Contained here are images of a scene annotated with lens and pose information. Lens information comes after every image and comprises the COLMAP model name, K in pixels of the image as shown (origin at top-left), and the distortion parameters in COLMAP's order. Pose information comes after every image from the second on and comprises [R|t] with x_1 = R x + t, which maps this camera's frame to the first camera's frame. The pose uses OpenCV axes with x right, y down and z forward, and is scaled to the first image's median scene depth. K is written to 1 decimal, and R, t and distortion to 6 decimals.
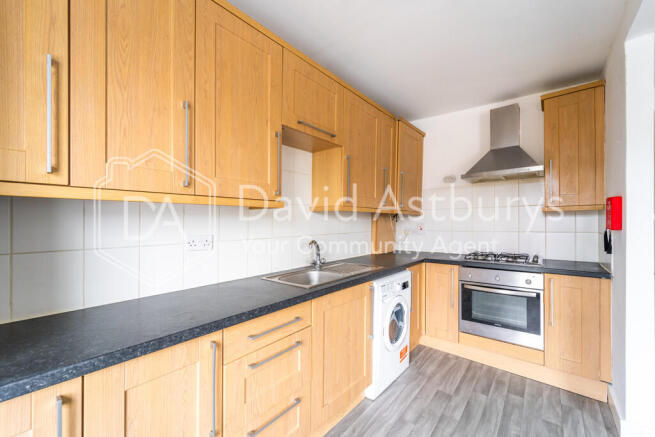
lens RADIAL K [[260.5, 0, 326.7], [0, 260.5, 217.8], [0, 0, 1]] dist [0.000712, -0.000052]
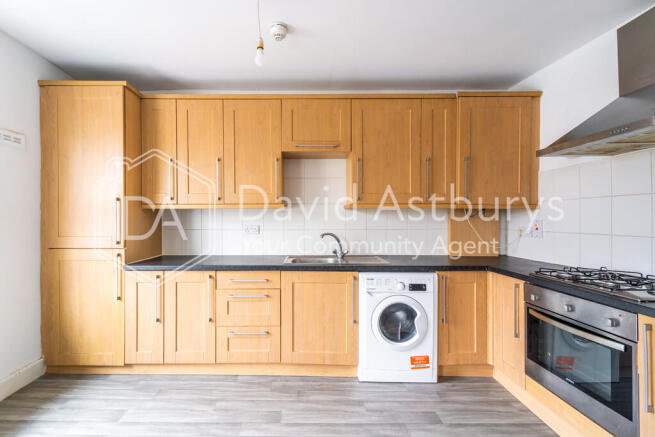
lens RADIAL K [[260.5, 0, 324.6], [0, 260.5, 221.8], [0, 0, 1]] dist [0.000712, -0.000052]
pose [[0.656220, 0.002807, -0.754564, 0.799568], [0.005816, 0.999945, 0.008778, 0.017774], [0.754547, -0.010149, 0.656167, 0.155270]]
